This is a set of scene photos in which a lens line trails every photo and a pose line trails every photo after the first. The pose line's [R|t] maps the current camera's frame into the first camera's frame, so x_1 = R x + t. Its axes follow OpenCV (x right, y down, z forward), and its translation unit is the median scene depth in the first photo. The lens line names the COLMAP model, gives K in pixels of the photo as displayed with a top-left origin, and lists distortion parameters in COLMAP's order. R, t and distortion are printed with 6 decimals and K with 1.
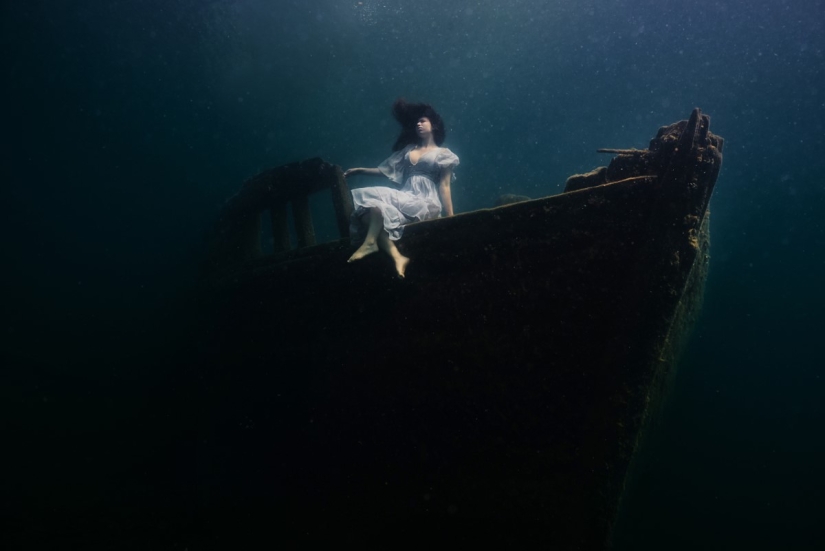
lens RADIAL K [[545.6, 0, 410.5], [0, 545.6, 272.9], [0, 0, 1]] dist [-0.004325, -0.007109]
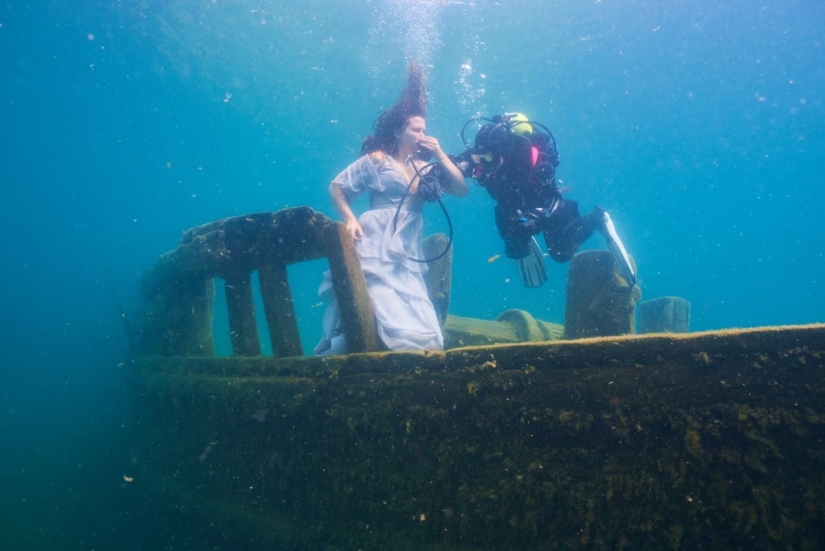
lens RADIAL K [[545.6, 0, 410.5], [0, 545.6, 272.9], [0, 0, 1]] dist [-0.004325, -0.007109]
pose [[0.998379, -0.015397, 0.054801, -0.089894], [0.016146, 0.999782, -0.013250, -0.131155], [-0.054585, 0.014114, 0.998409, 0.416575]]
